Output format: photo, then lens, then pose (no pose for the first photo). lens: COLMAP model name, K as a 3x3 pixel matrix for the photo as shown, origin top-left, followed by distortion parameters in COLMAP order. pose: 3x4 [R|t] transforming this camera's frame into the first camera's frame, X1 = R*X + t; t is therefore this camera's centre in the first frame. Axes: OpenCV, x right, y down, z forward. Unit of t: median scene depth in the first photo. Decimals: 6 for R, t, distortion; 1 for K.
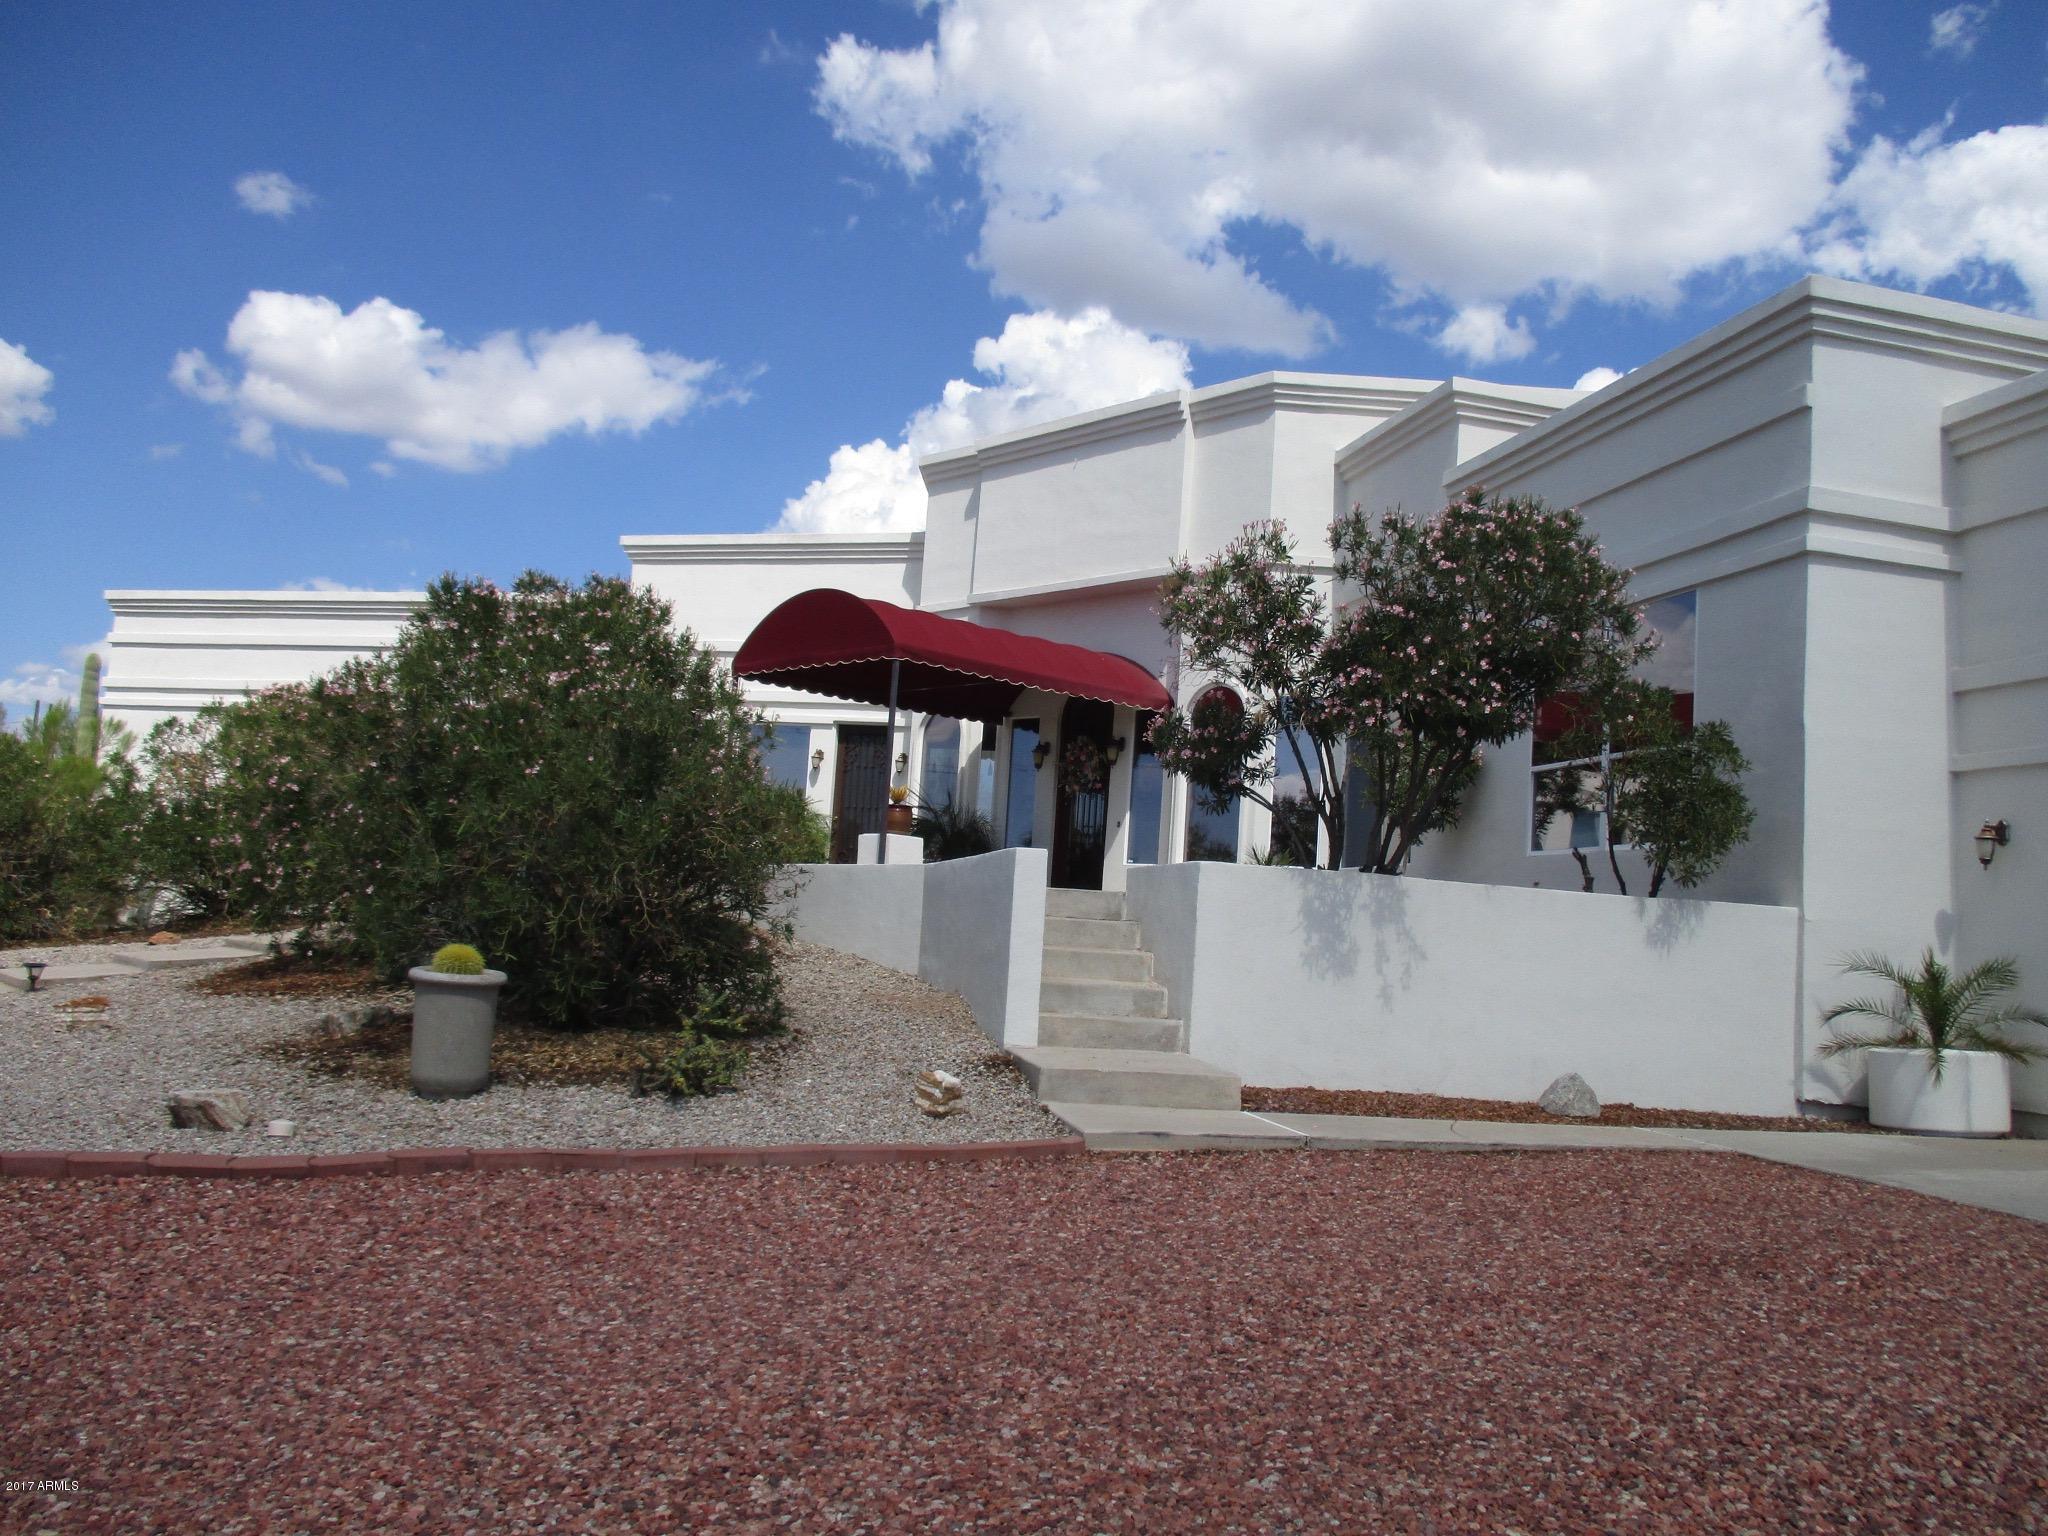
lens RADIAL K [[1704.2, 0, 1042.2], [0, 1704.2, 772.4], [0, 0, 1]] dist [-0.050939, -0.001121]
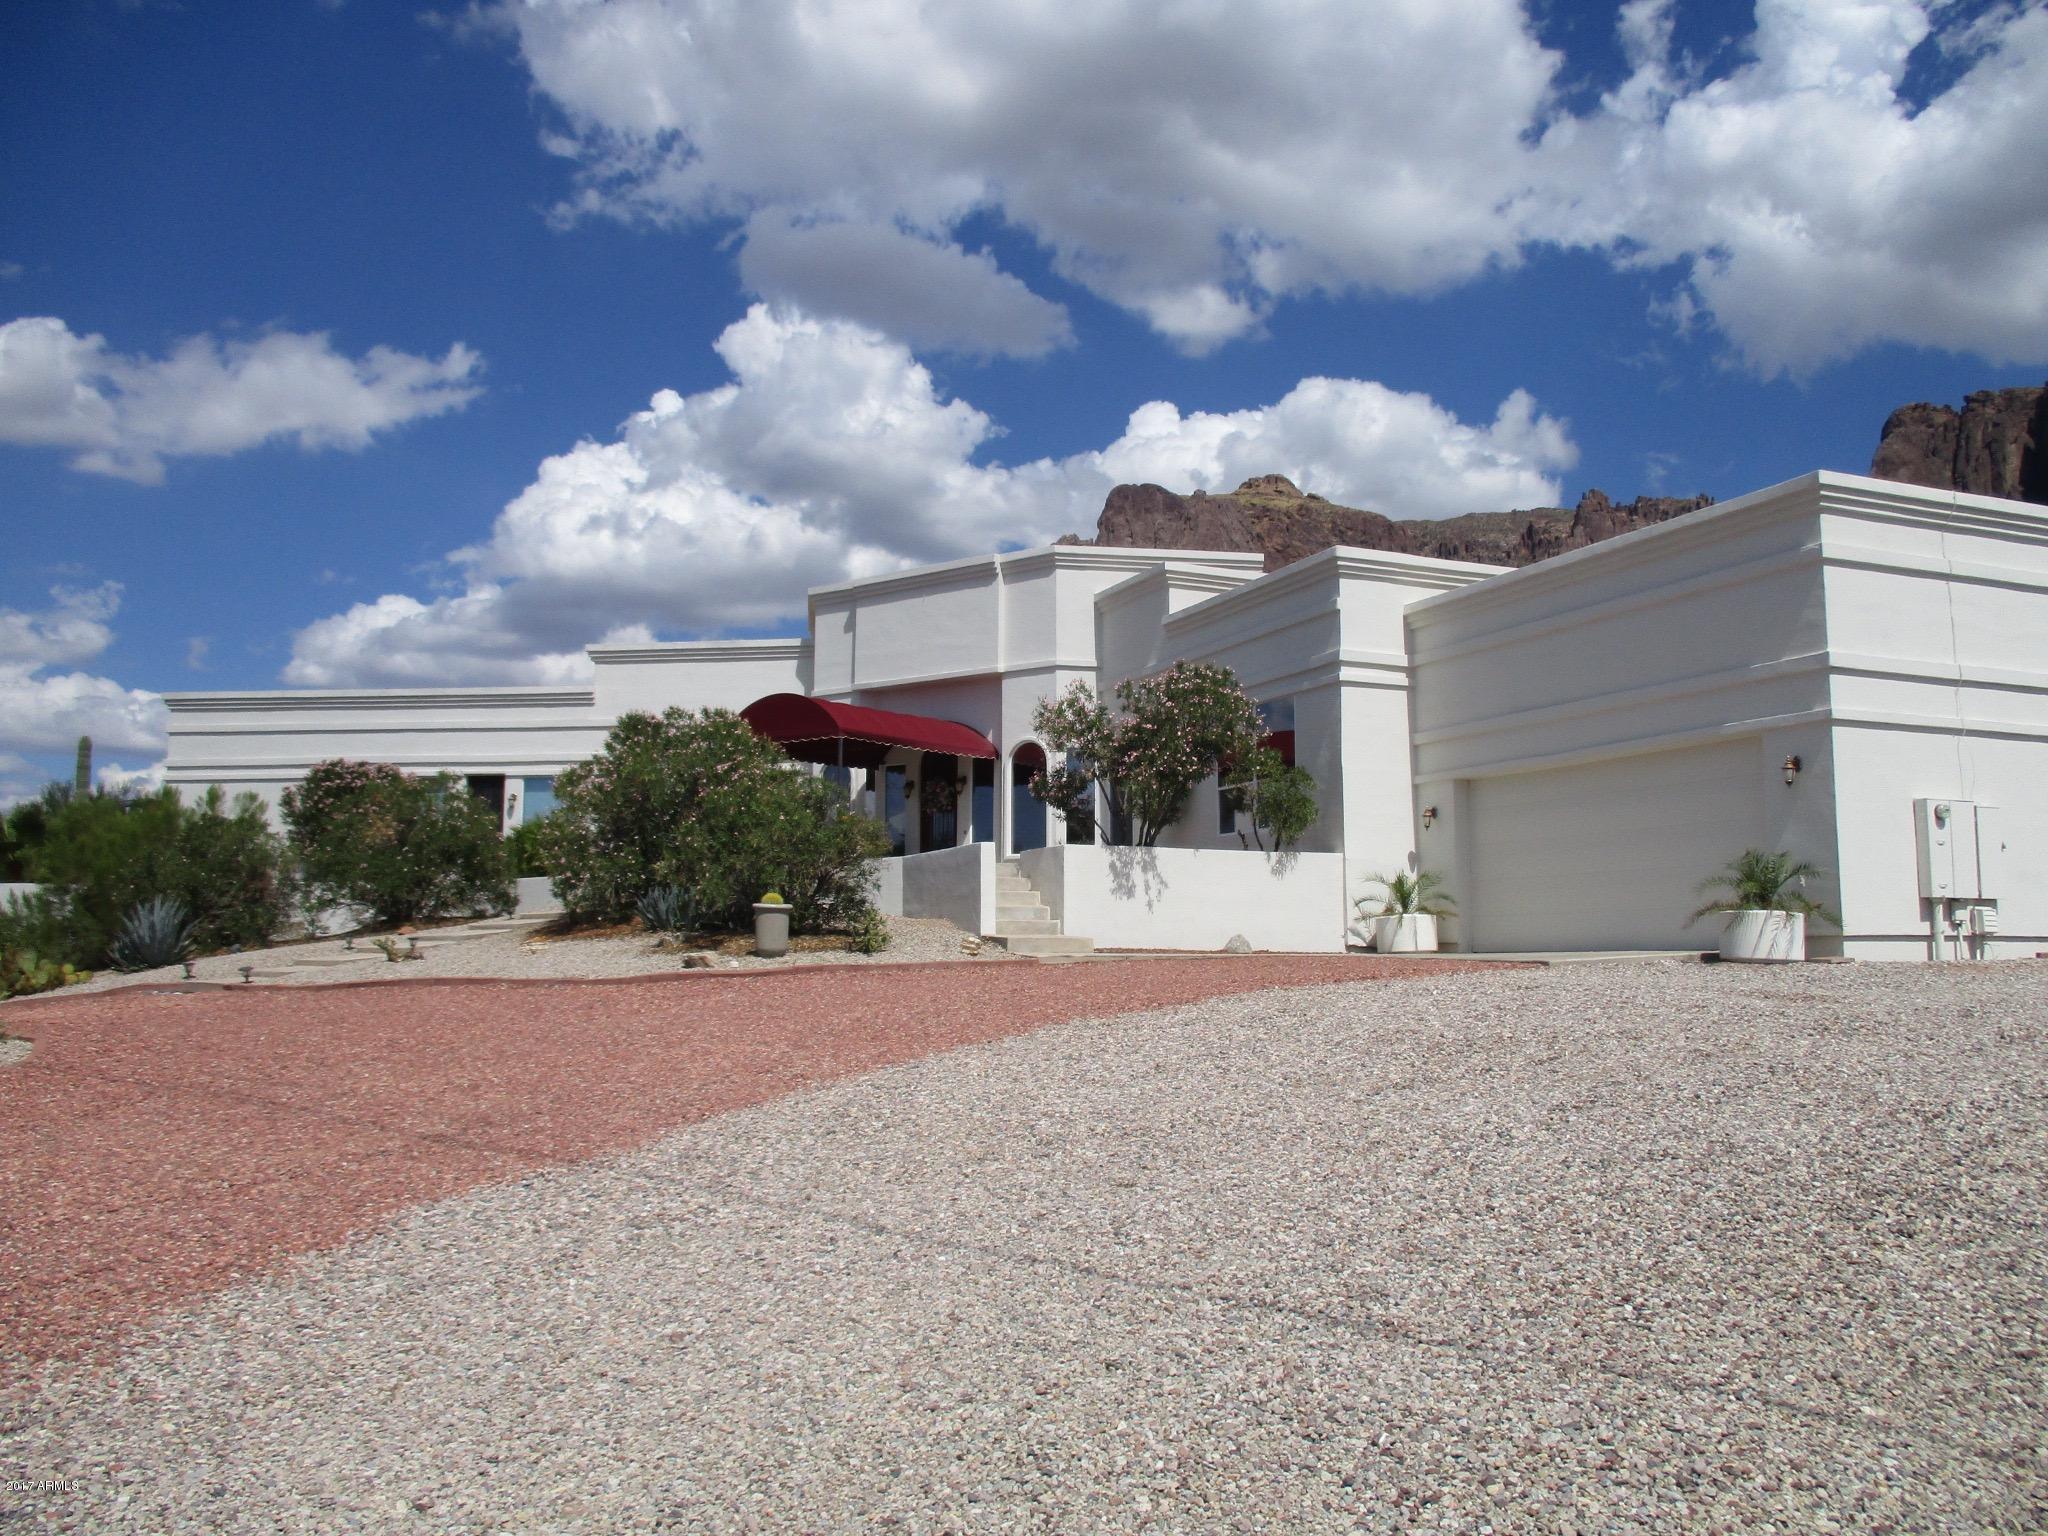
lens RADIAL K [[1704.2, 0, 1016.8], [0, 1704.2, 767.4], [0, 0, 1]] dist [-0.050939, -0.001121]
pose [[0.987909, -0.045665, 0.148160, -0.250934], [0.047001, 0.998880, -0.005530, -0.032351], [-0.147741, 0.012426, 0.988948, -1.000524]]
